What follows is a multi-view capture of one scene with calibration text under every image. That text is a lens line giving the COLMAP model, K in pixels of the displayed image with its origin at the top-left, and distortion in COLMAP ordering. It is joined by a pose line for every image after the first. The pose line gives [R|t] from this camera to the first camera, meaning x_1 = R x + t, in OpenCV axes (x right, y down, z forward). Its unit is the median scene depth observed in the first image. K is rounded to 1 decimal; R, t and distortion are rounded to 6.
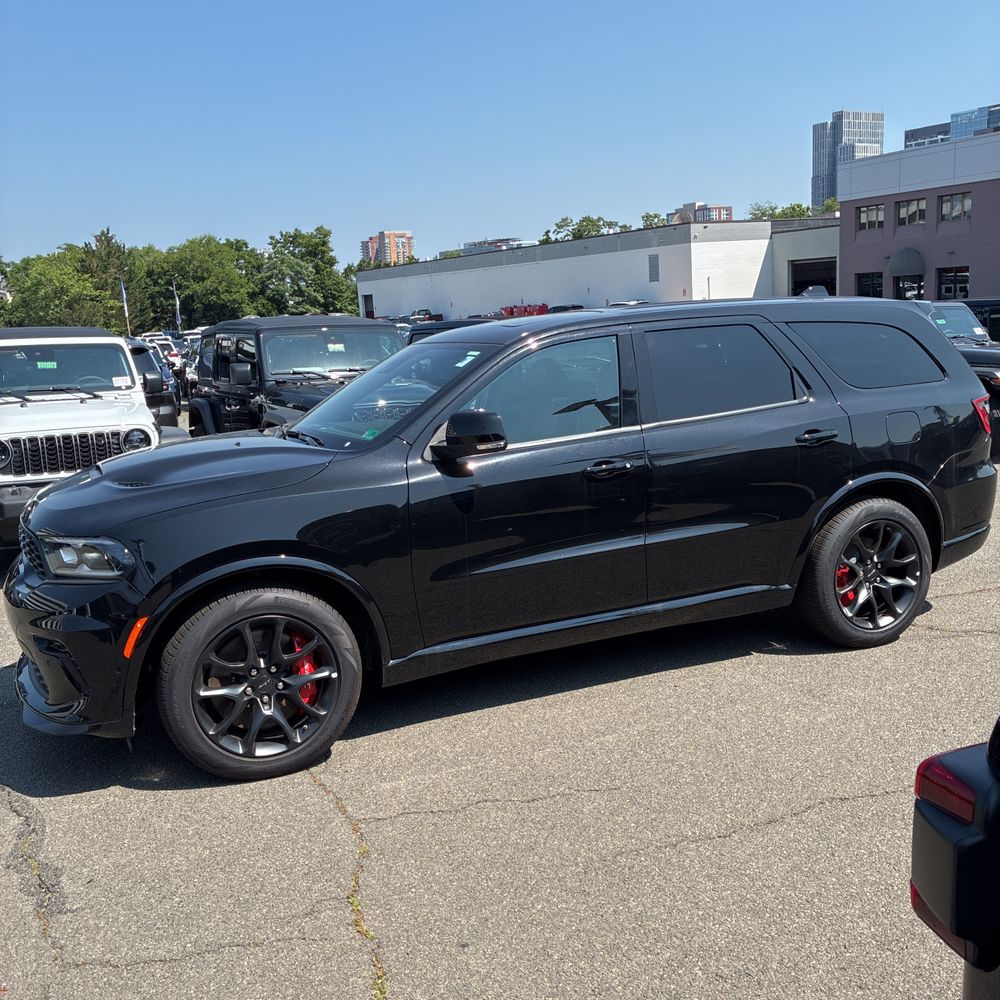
lens RADIAL K [[1031.9, 0, 500.0], [0, 1031.9, 500.0], [0, 0, 1]] dist [0.018828, 0.004528]
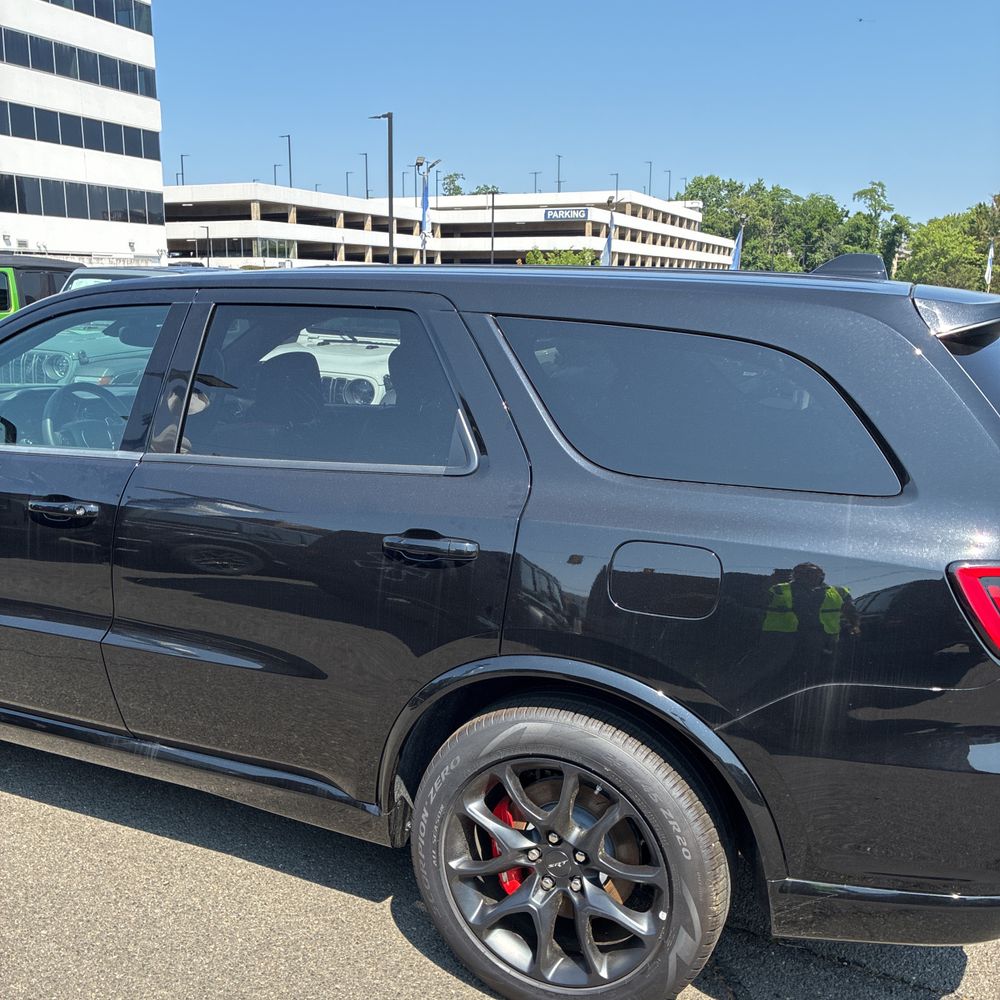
lens RADIAL K [[1031.9, 0, 500.0], [0, 1031.9, 500.0], [0, 0, 1]] dist [0.018828, 0.004528]
pose [[0.673467, 0.212857, -0.707908, 0.111533], [-0.188651, 0.975426, 0.113822, -0.024149], [0.714740, 0.056892, 0.697073, 0.113173]]
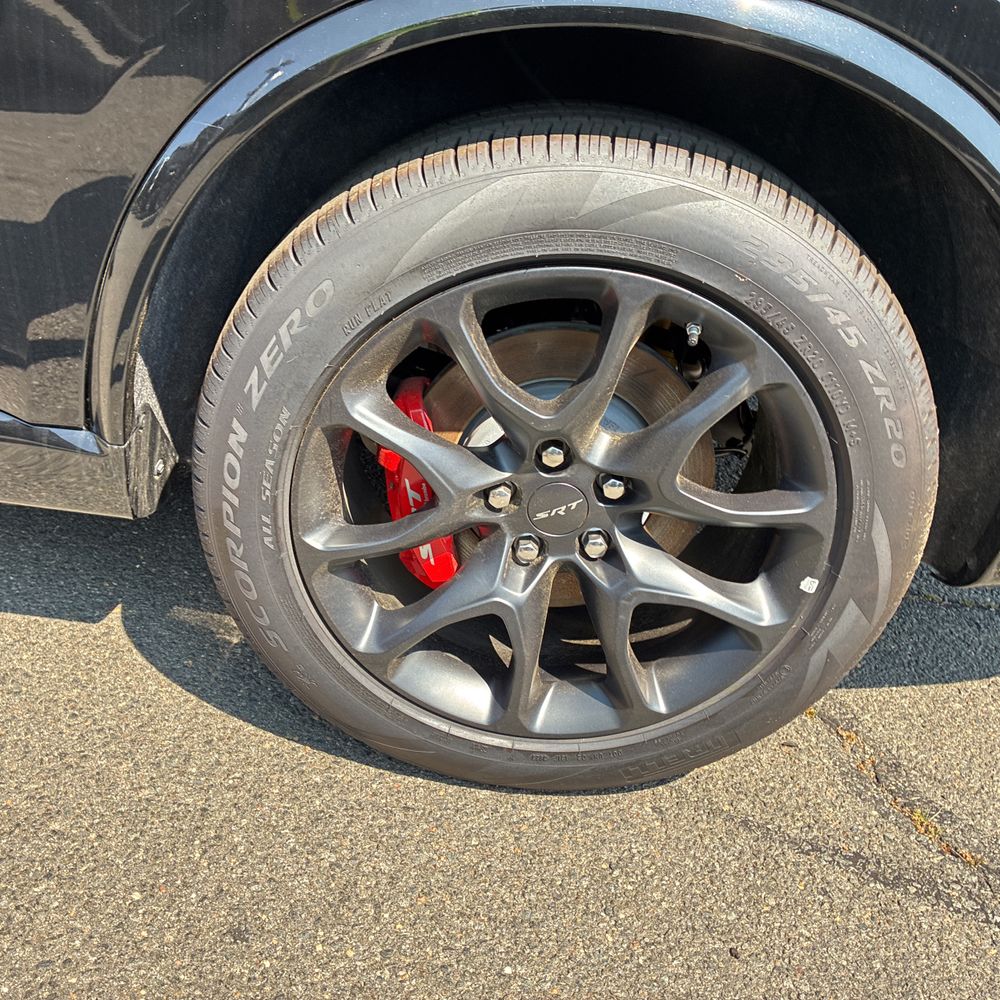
lens RADIAL K [[992.4, 0, 500.2], [0, 992.4, 496.9], [0, 0, 1]] dist [0.004013, -0.000274]
pose [[0.892855, 0.348852, -0.284803, 0.071065], [-0.235210, 0.900534, 0.365670, -0.000660], [0.384040, -0.259502, 0.886099, 0.142732]]
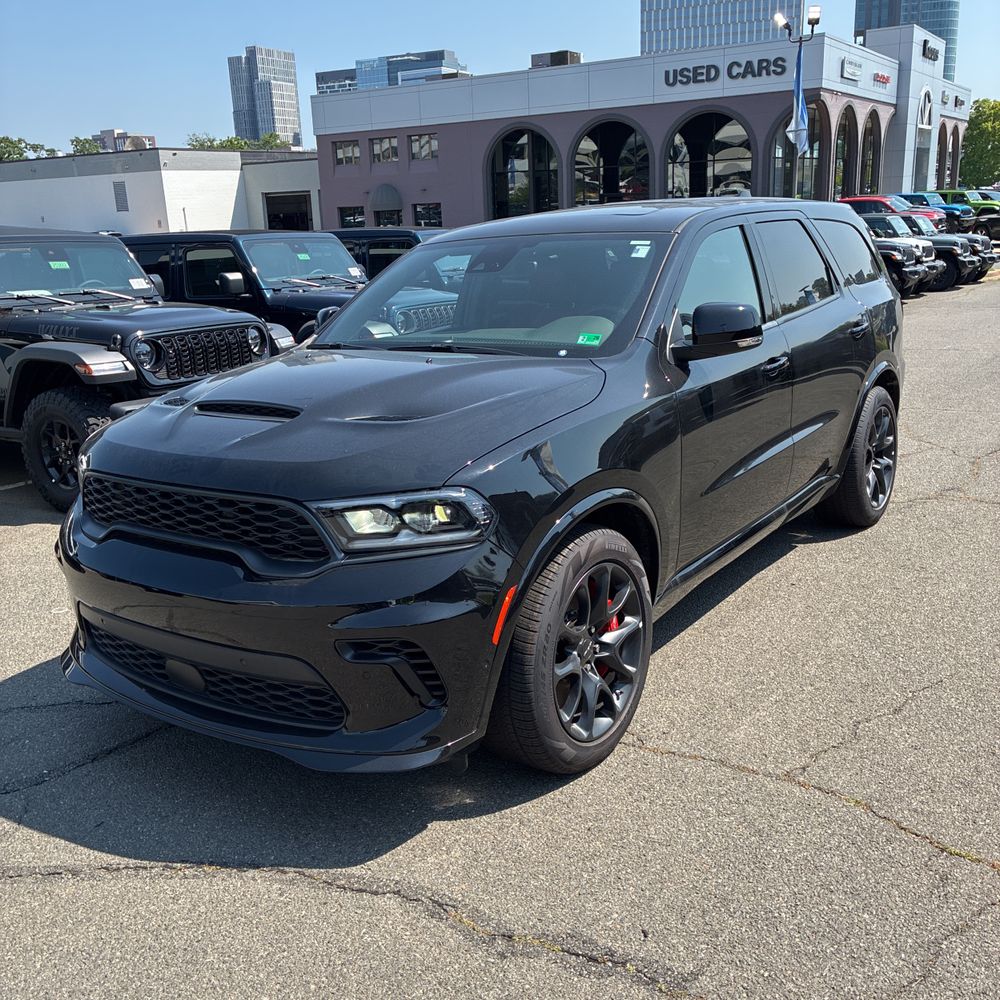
lens RADIAL K [[1020.1, 0, 506.7], [0, 1020.1, 500.1], [0, 0, 1]] dist [0.029119, -0.020341]
pose [[0.859967, -0.120532, 0.495912, -0.089138], [0.090246, 0.992312, 0.084686, -0.001504], [-0.502307, -0.028073, 0.864233, 0.046336]]
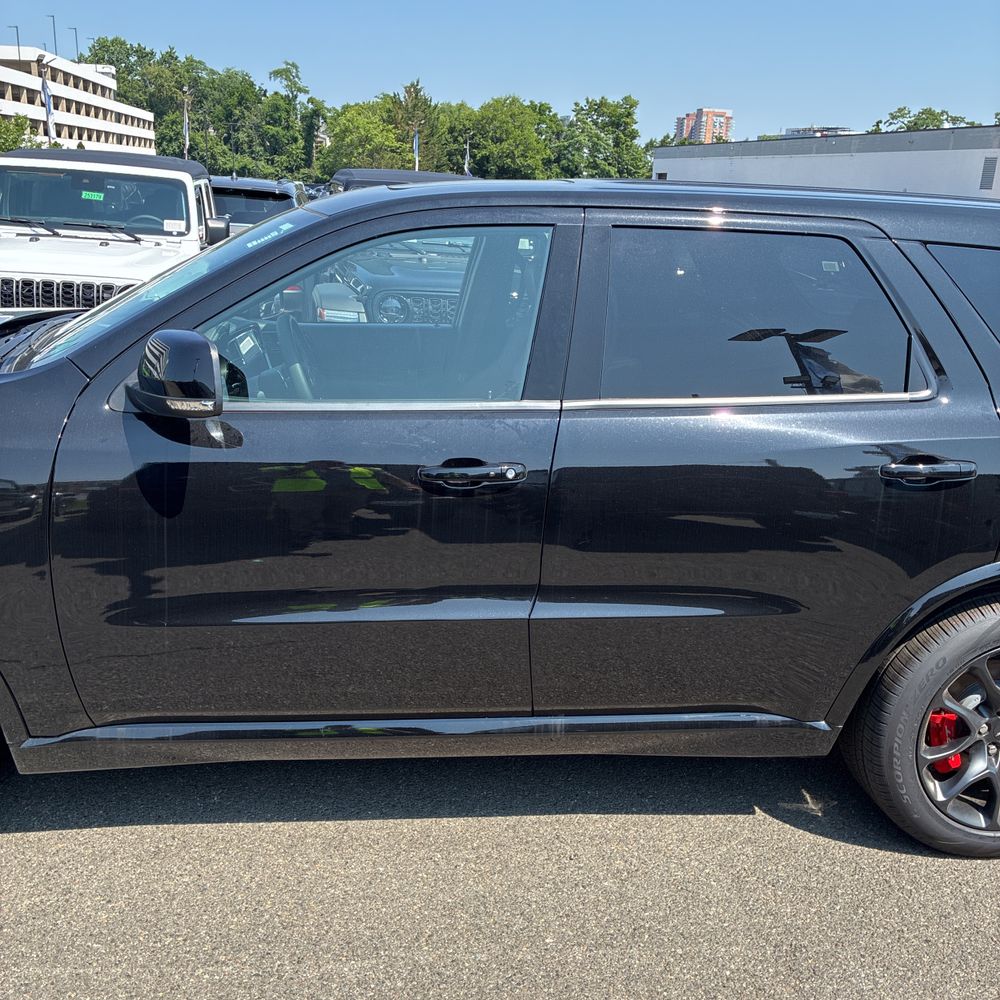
lens RADIAL K [[1029.3, 0, 489.2], [0, 1029.3, 499.3], [0, 0, 1]] dist [0.012880, 0.018680]
pose [[0.950993, 0.181661, -0.250224, 0.037978], [-0.152974, 0.979663, 0.129843, -0.013425], [0.268723, -0.085202, 0.959442, 0.073636]]
